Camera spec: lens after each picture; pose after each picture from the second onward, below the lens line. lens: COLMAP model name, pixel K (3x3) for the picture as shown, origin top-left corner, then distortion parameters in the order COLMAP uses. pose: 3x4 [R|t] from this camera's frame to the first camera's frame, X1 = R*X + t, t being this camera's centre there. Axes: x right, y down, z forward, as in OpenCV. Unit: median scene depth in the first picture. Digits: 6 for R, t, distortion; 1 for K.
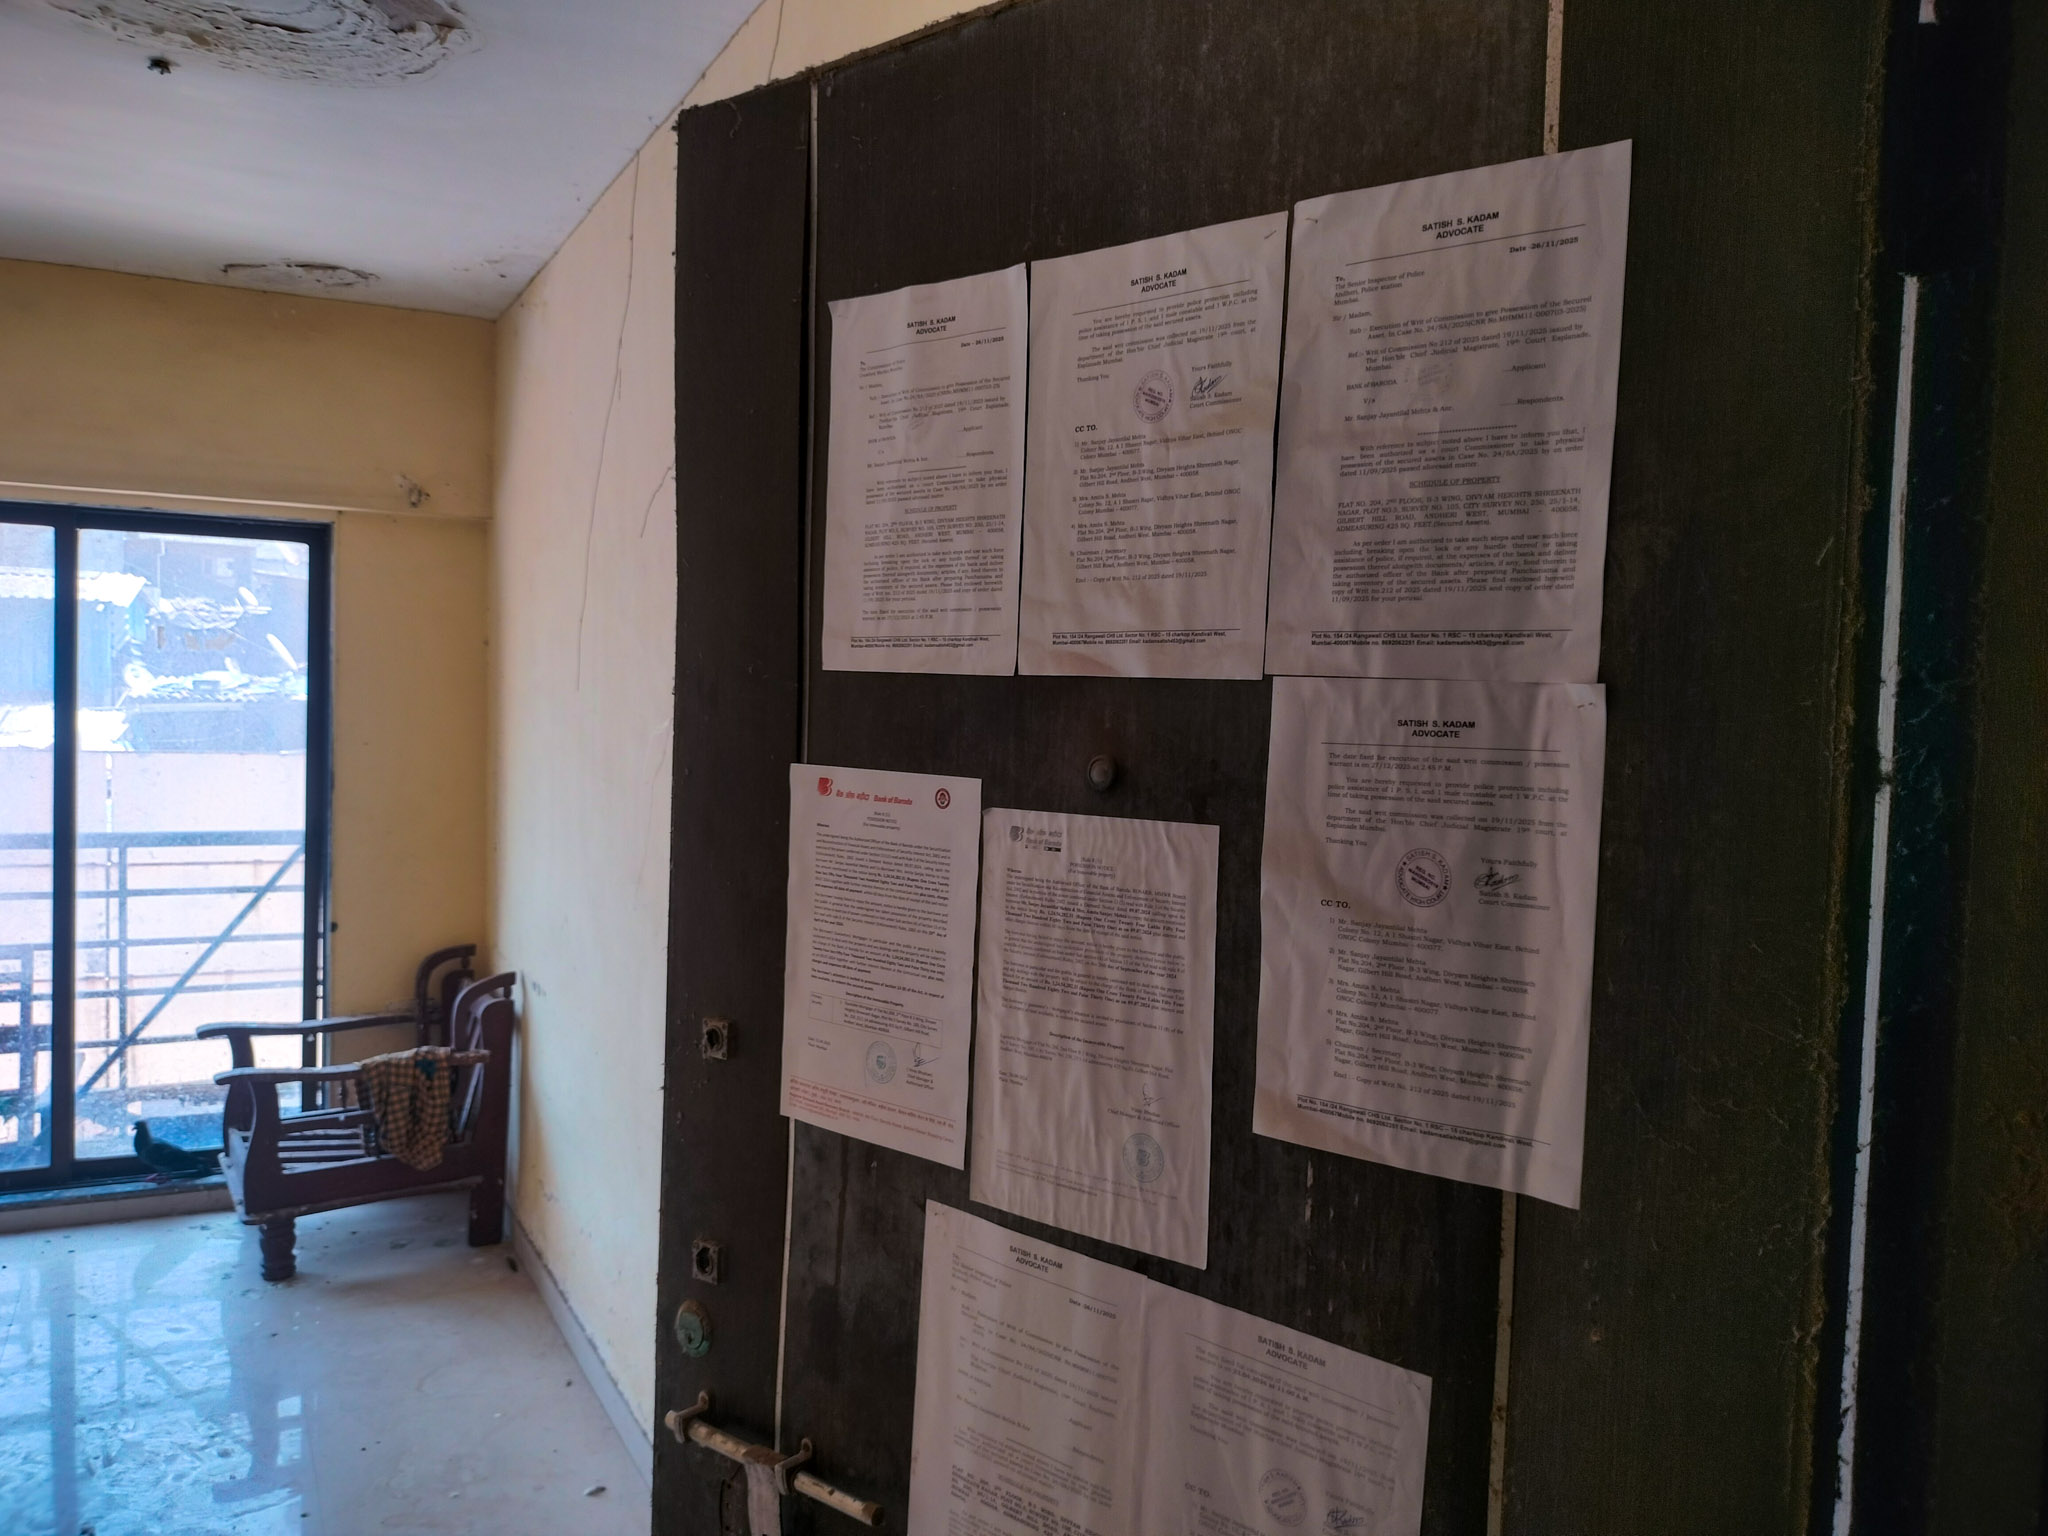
lens RADIAL K [[1567.4, 0, 1065.6], [0, 1567.4, 763.2], [0, 0, 1]] dist [-0.003026, -0.020153]
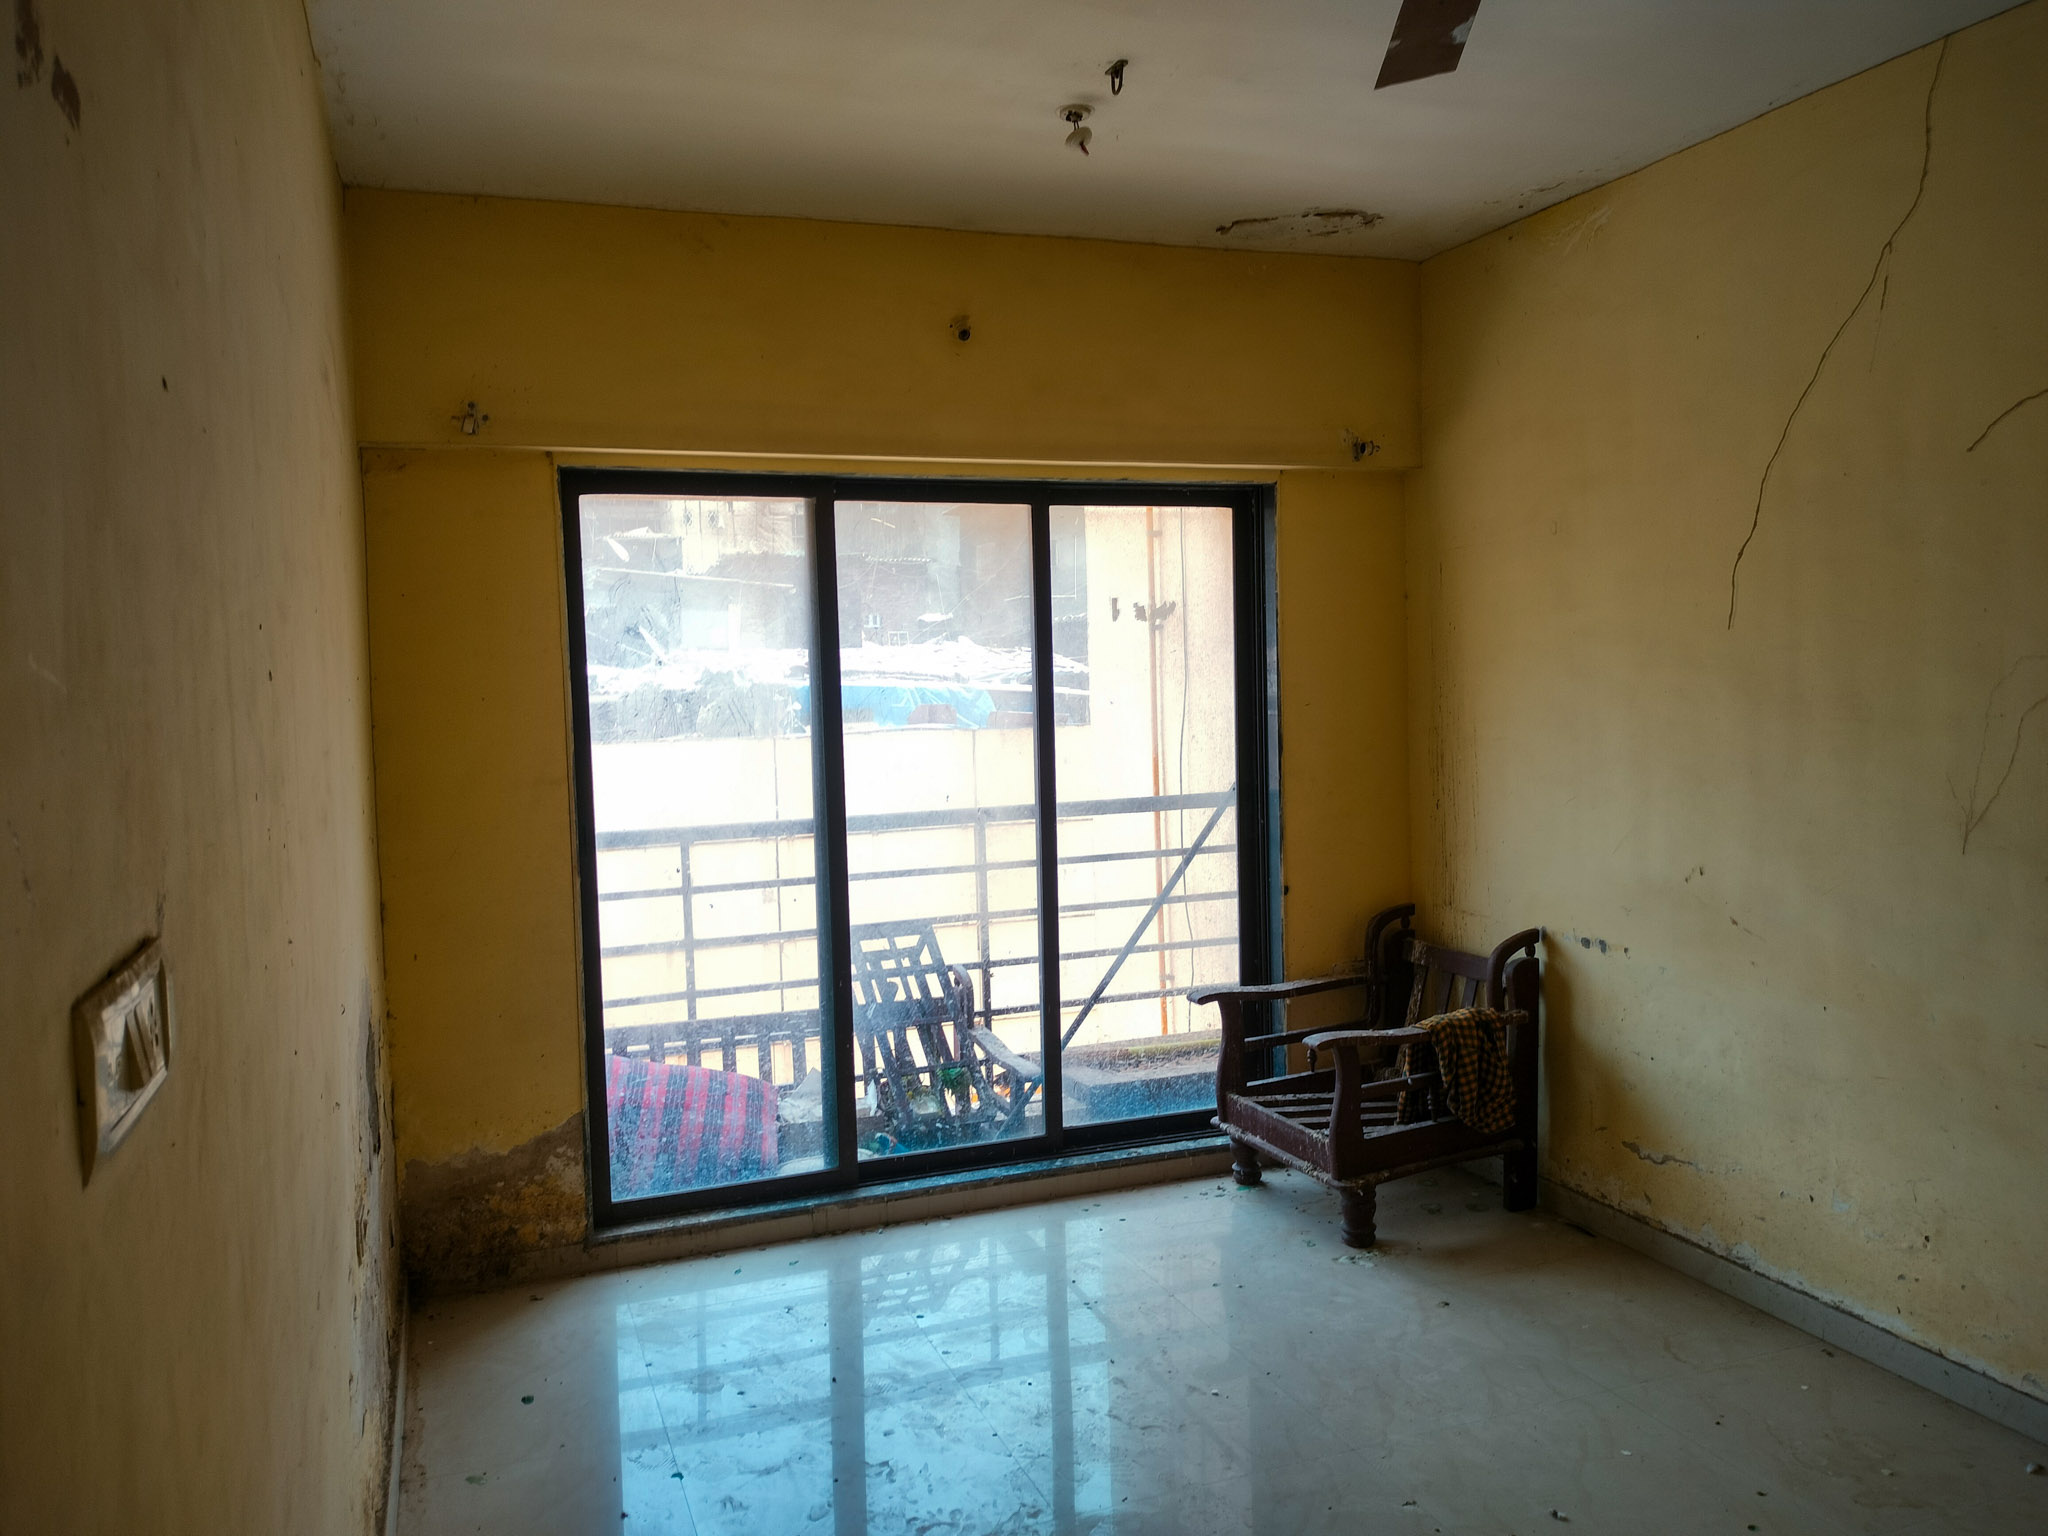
lens RADIAL K [[1577.5, 0, 1042.2], [0, 1577.5, 775.7], [0, 0, 1]] dist [0.103154, -0.176533]
pose [[0.986188, -0.047873, -0.158561, -0.520178], [0.053275, 0.998129, 0.029995, -0.007384], [0.156829, -0.038028, 0.986893, -0.016764]]
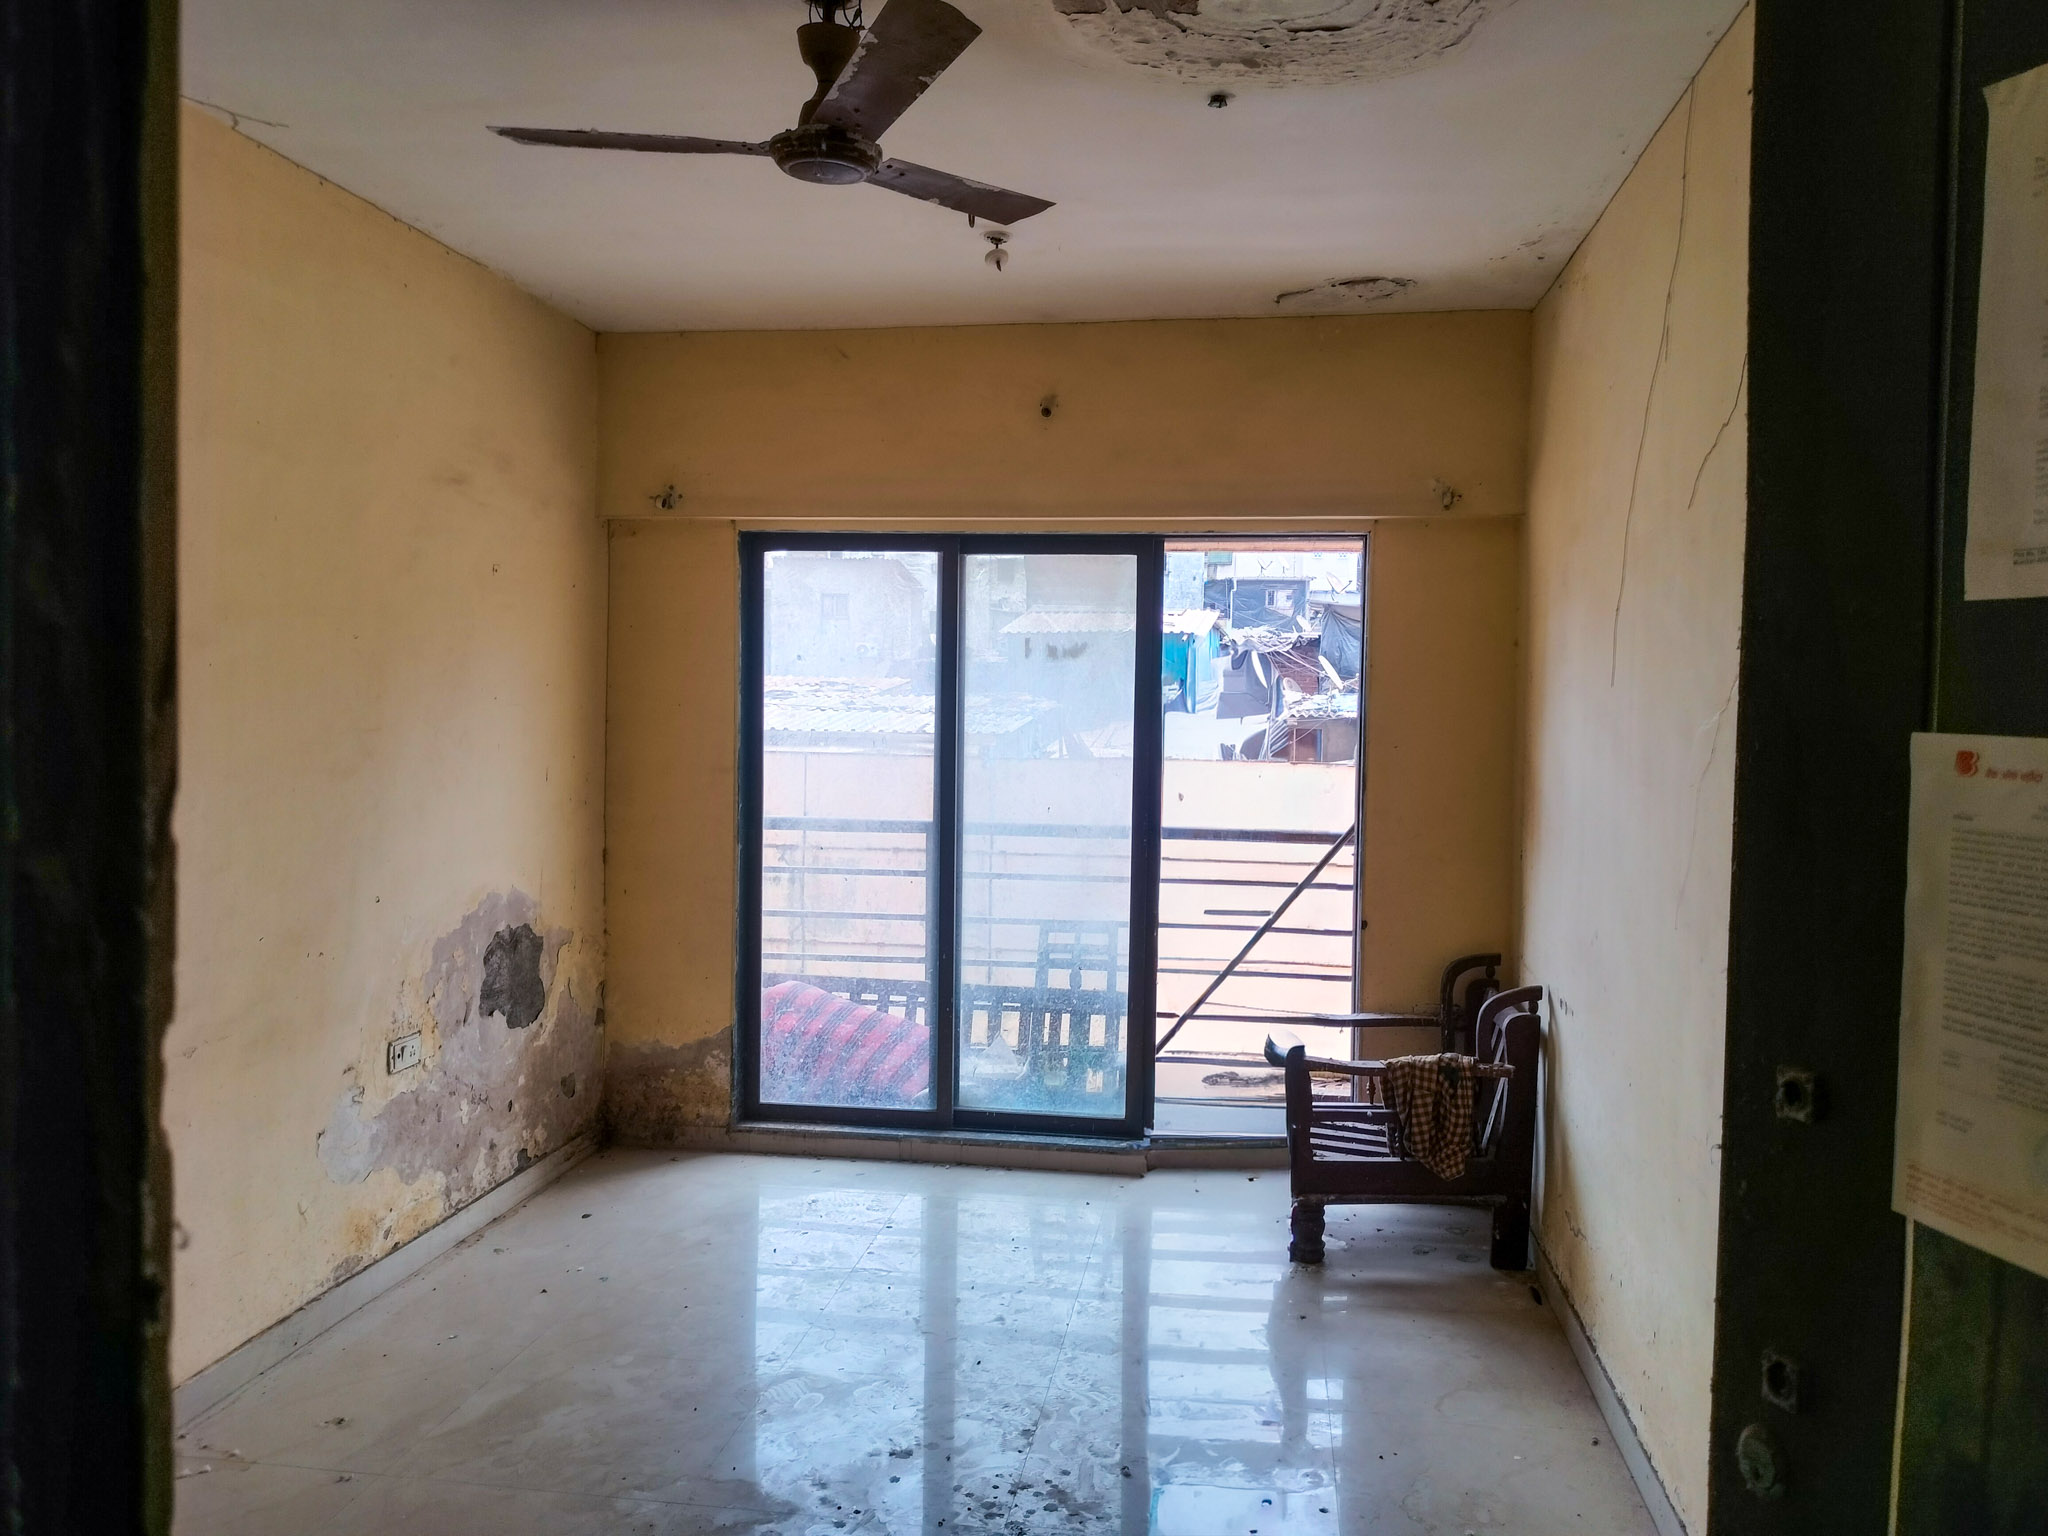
lens RADIAL K [[1531.5, 0, 1029.7], [0, 1531.5, 777.1], [0, 0, 1]] dist [0.095760, -0.164577]
pose [[0.789401, 0.010533, -0.613788, -0.024257], [-0.012914, 0.999916, 0.000551, 0.010879], [0.613743, 0.007492, 0.789471, 0.073010]]
